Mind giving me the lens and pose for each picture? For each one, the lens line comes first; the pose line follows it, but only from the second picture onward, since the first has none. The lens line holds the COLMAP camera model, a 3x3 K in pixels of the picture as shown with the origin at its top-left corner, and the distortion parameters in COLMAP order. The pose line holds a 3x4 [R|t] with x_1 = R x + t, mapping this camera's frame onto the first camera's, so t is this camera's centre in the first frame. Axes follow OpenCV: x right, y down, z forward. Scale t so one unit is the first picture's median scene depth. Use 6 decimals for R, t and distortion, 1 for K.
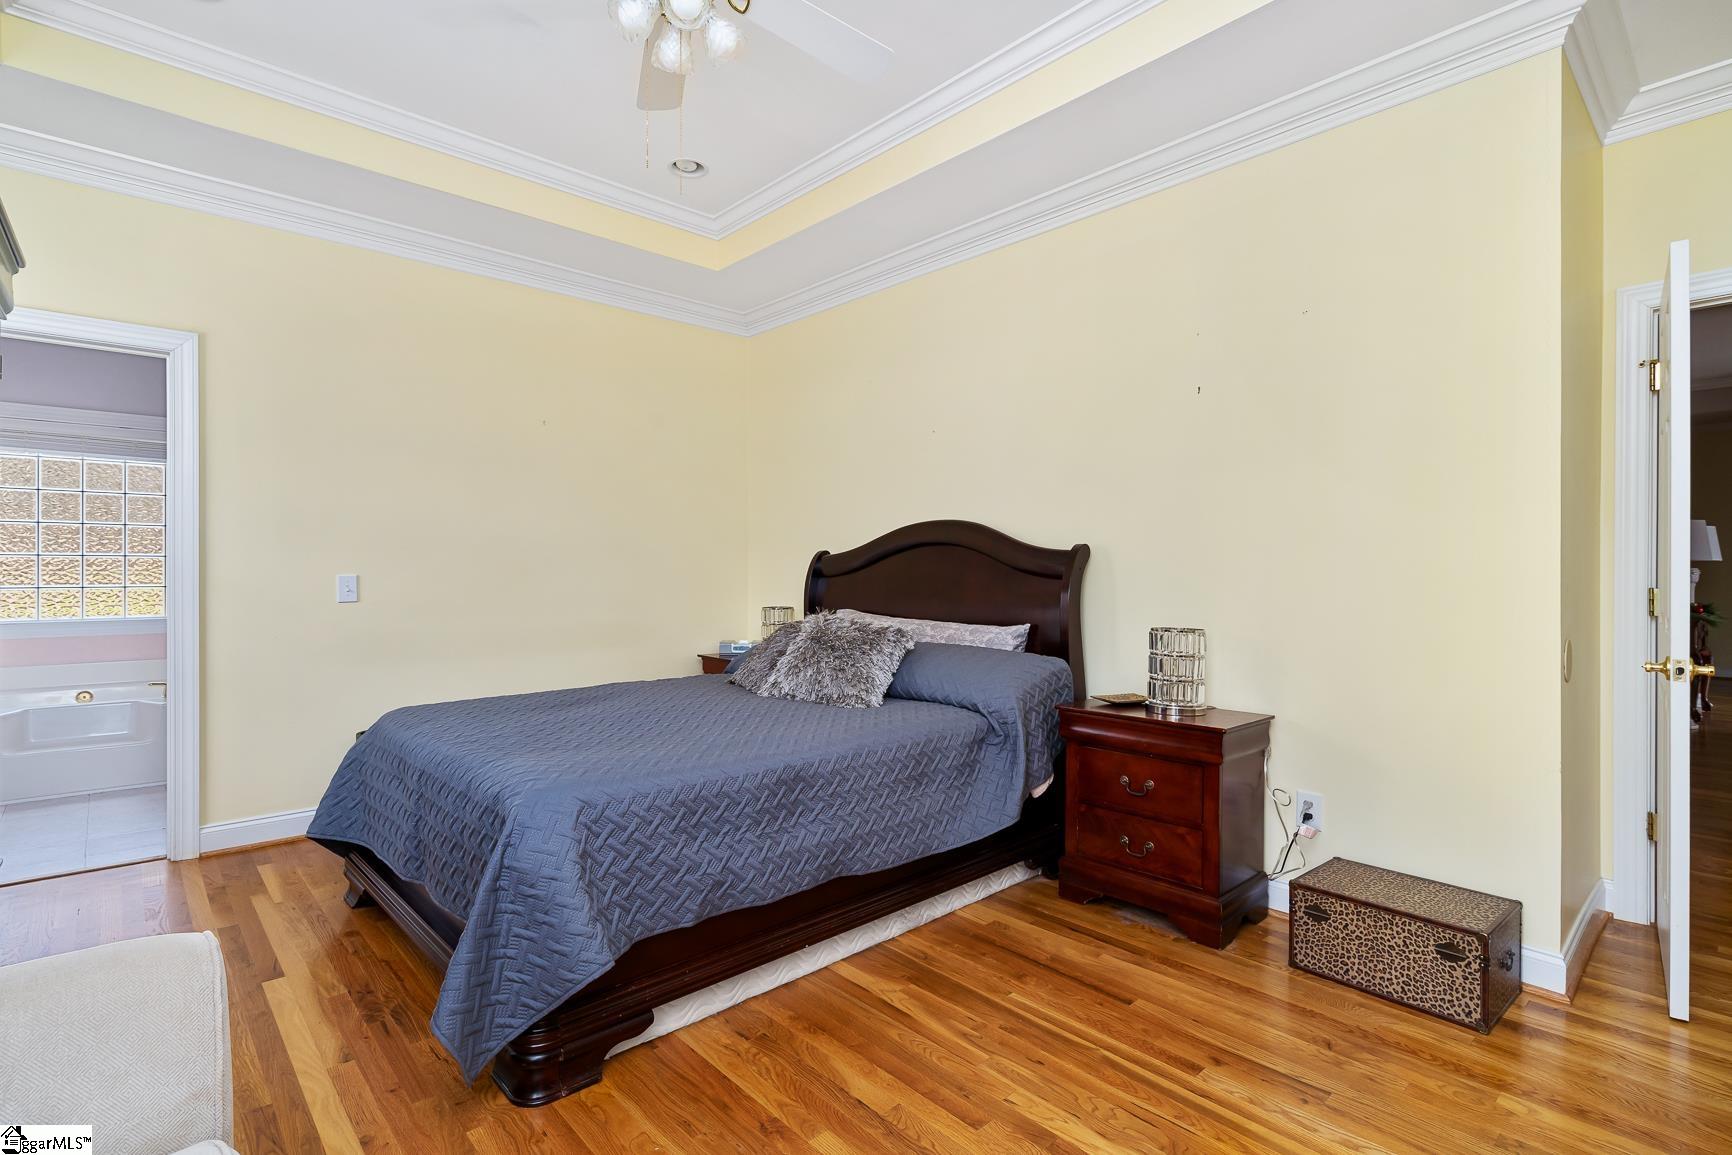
lens RADIAL K [[826.4, 0, 861.2], [0, 826.4, 574.2], [0, 0, 1]] dist [-0.001768, 0.002622]
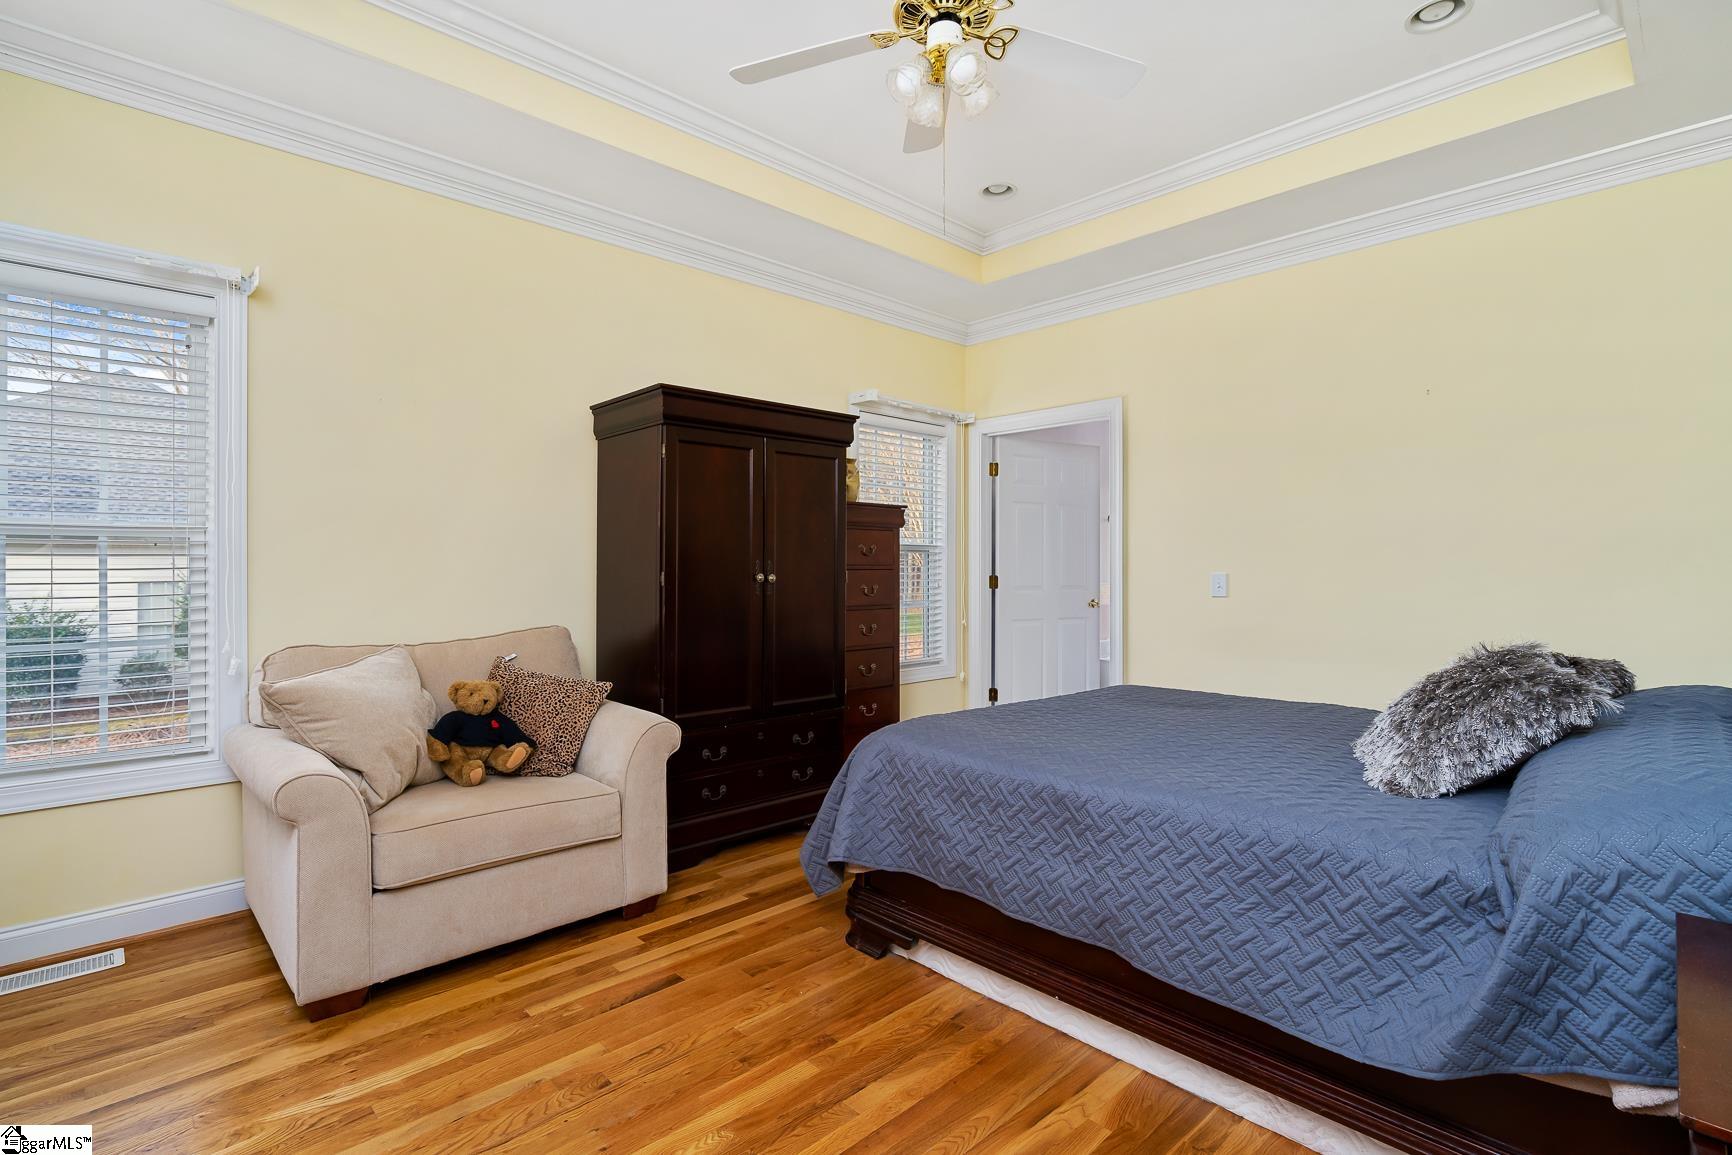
lens RADIAL K [[825.8, 0, 861.2], [0, 825.8, 573.8], [0, 0, 1]] dist [0.001988, 0.000184]
pose [[0.009376, 0.005228, -0.999942, 0.858675], [-0.005233, 0.999973, 0.005179, -0.004063], [0.999942, 0.005184, 0.009403, 0.829391]]
